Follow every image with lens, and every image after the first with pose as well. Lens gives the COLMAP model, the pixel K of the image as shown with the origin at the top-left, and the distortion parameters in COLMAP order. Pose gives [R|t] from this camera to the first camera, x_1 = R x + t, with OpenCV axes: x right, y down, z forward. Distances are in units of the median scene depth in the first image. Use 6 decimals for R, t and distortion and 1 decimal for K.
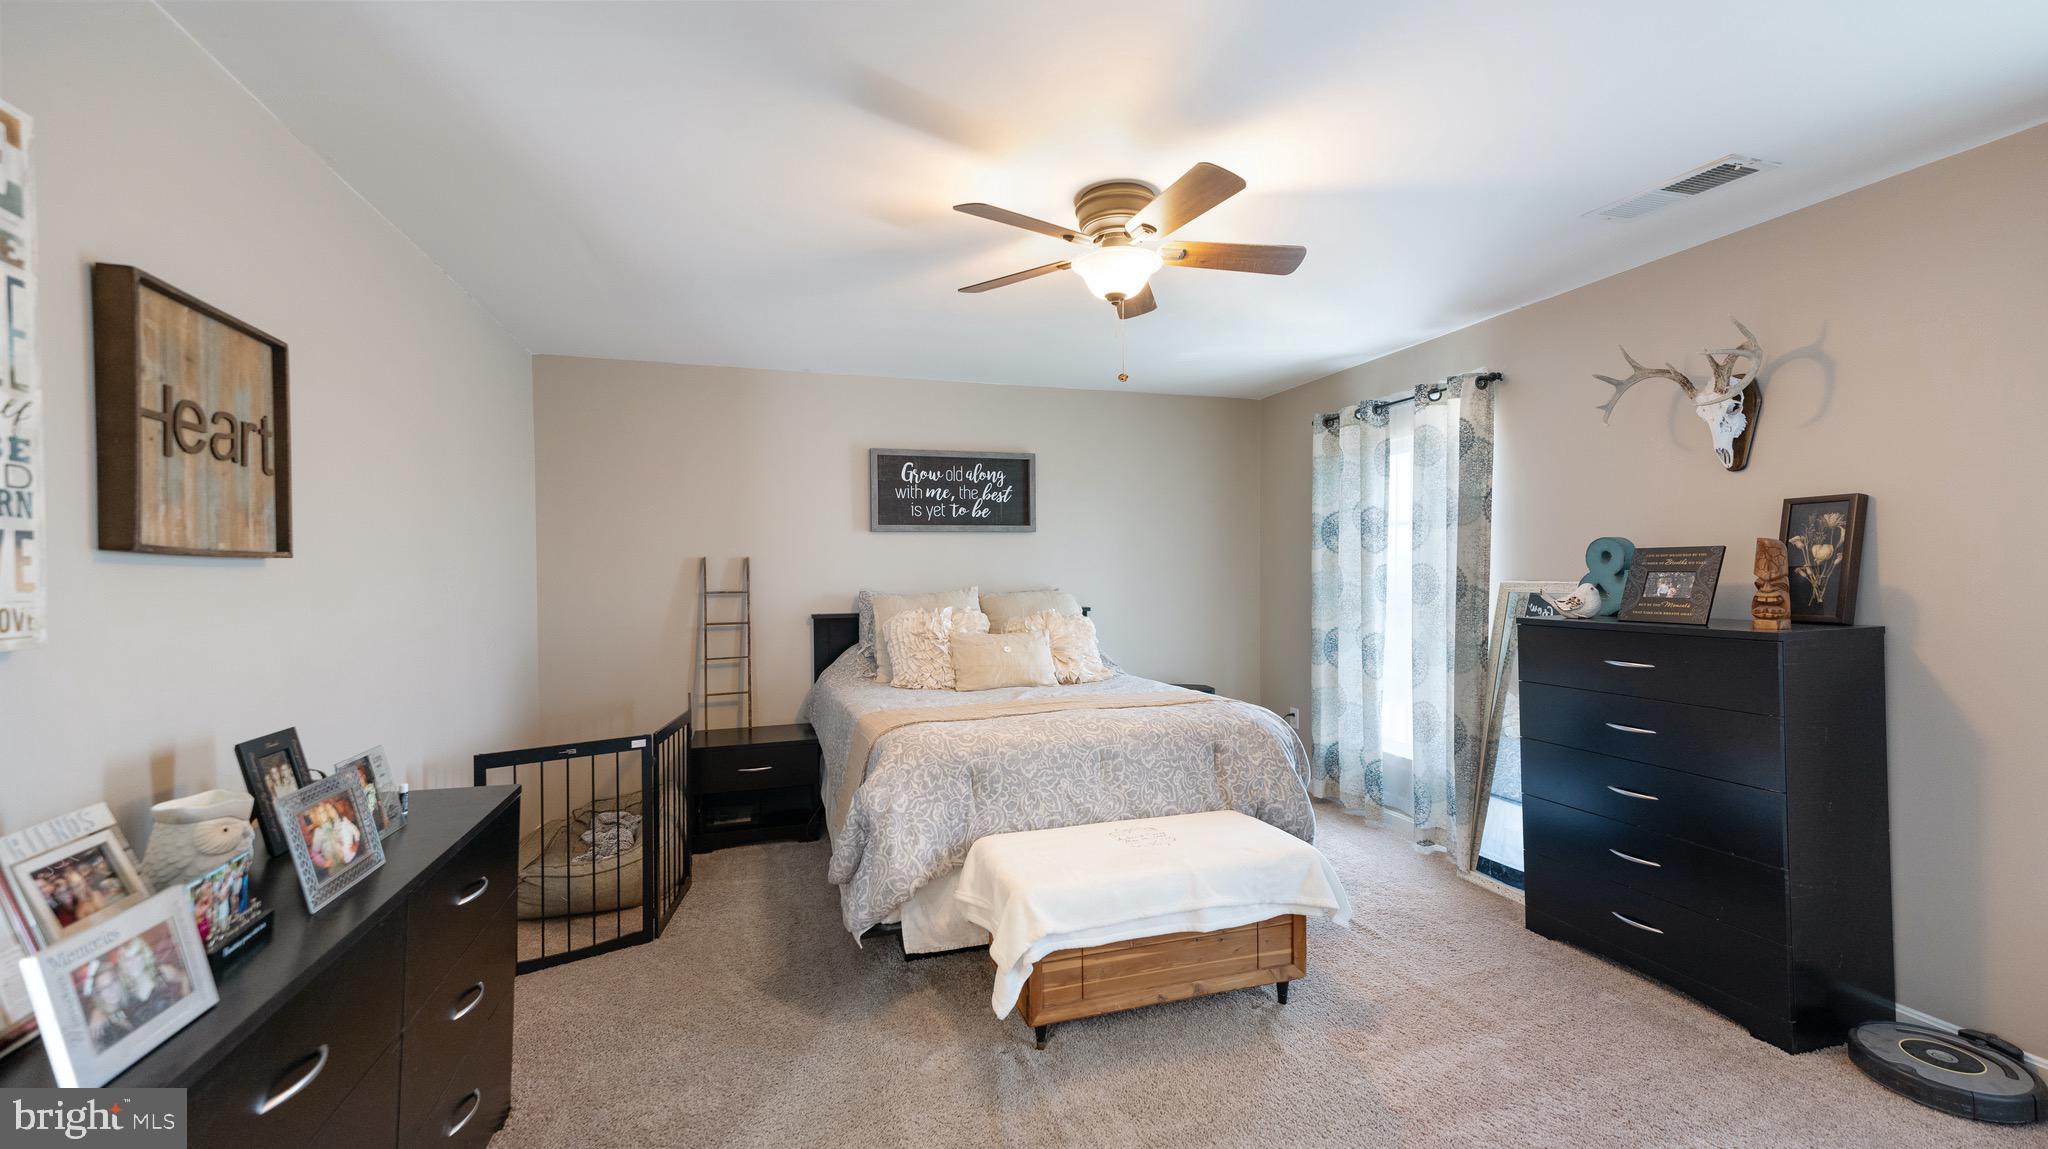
lens RADIAL K [[847.0, 0, 1021.1], [0, 847.0, 579.2], [0, 0, 1]] dist [0.021300, 0.000026]
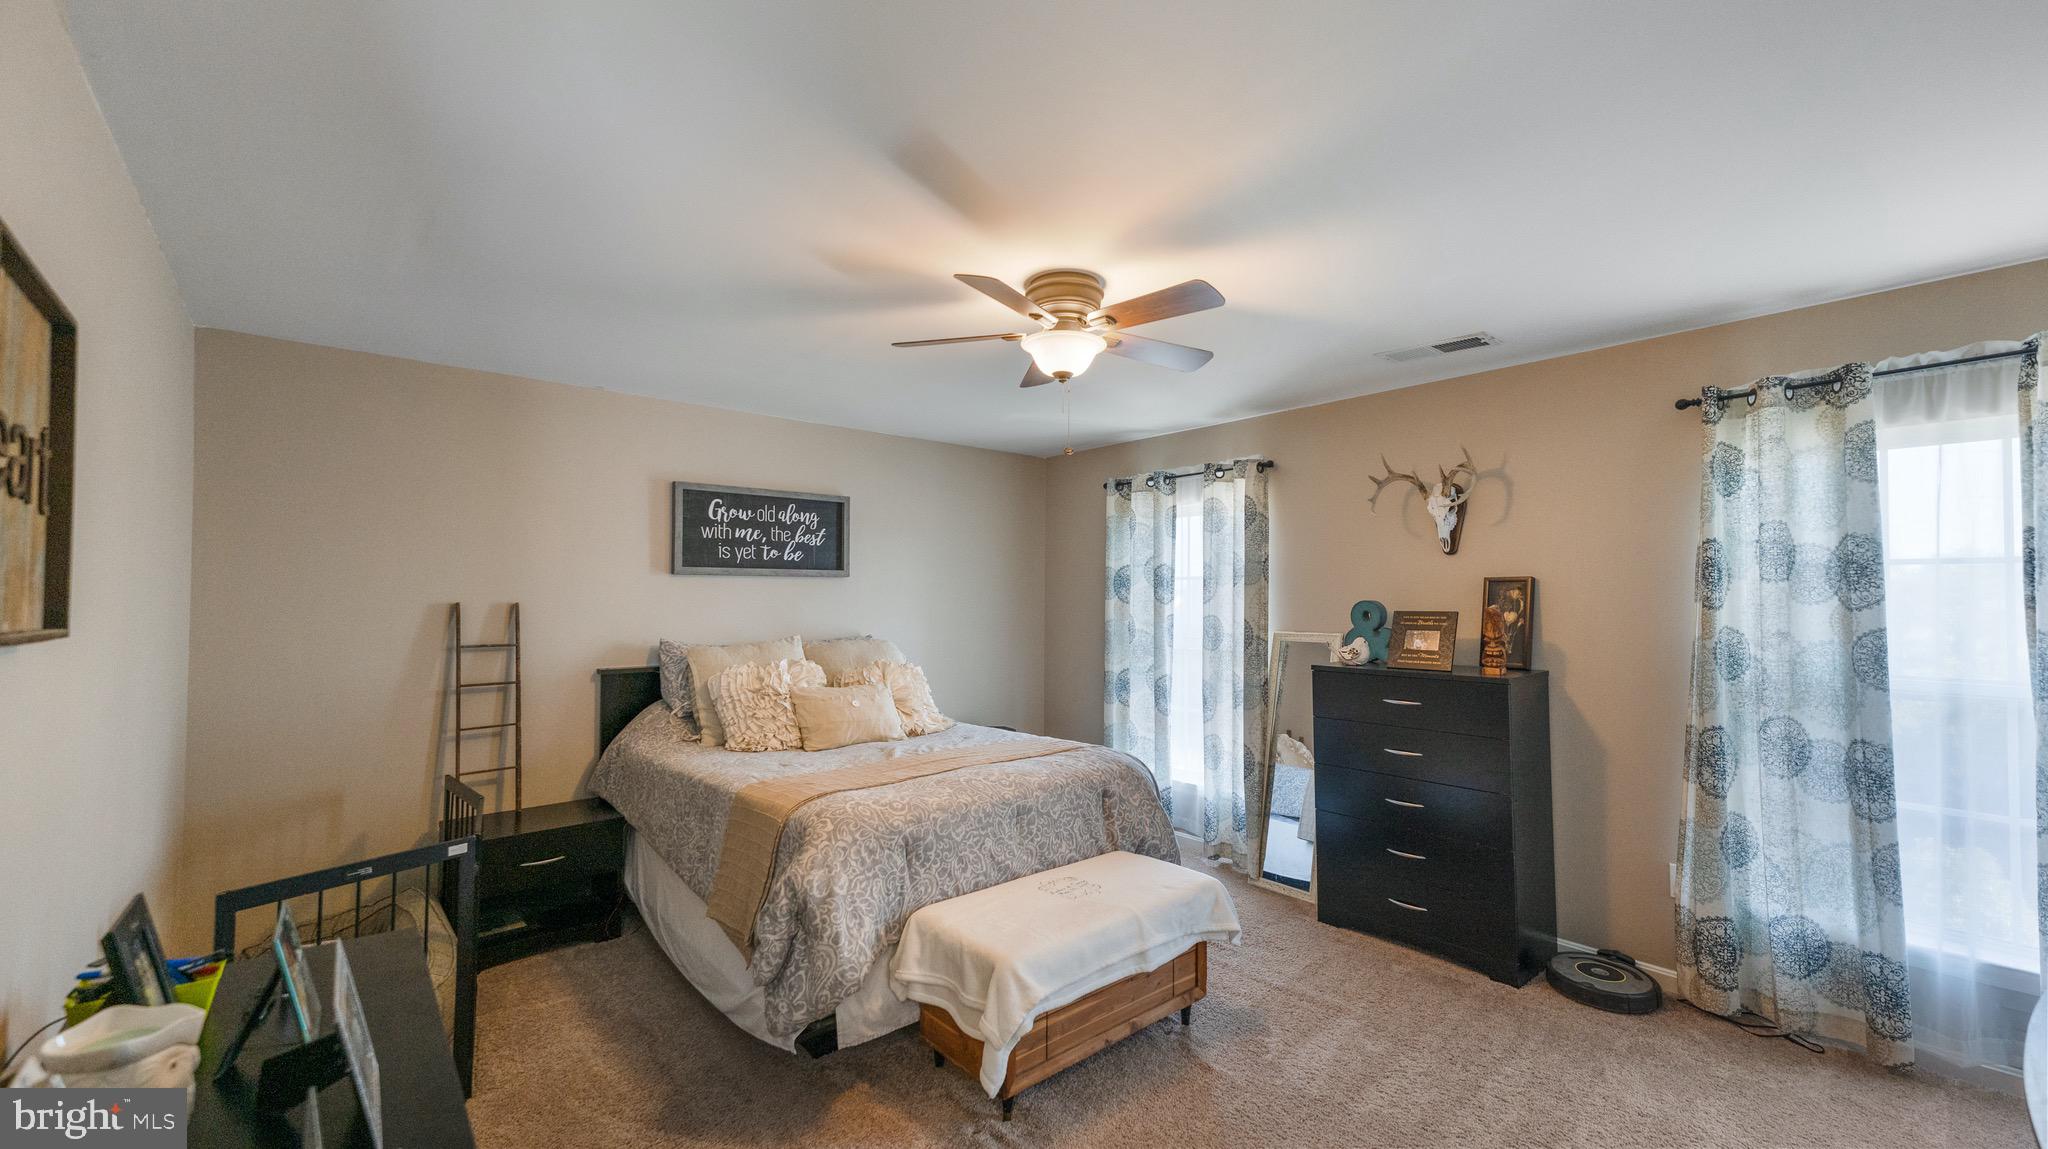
lens RADIAL K [[844.8, 0, 1024.0], [0, 844.8, 574.5], [0, 0, 1]] dist [0.024545, 0.000113]
pose [[0.913281, 0.022065, 0.406731, -0.254787], [-0.007164, 0.999247, -0.038121, -0.030555], [-0.407267, 0.031901, 0.912752, 0.044357]]
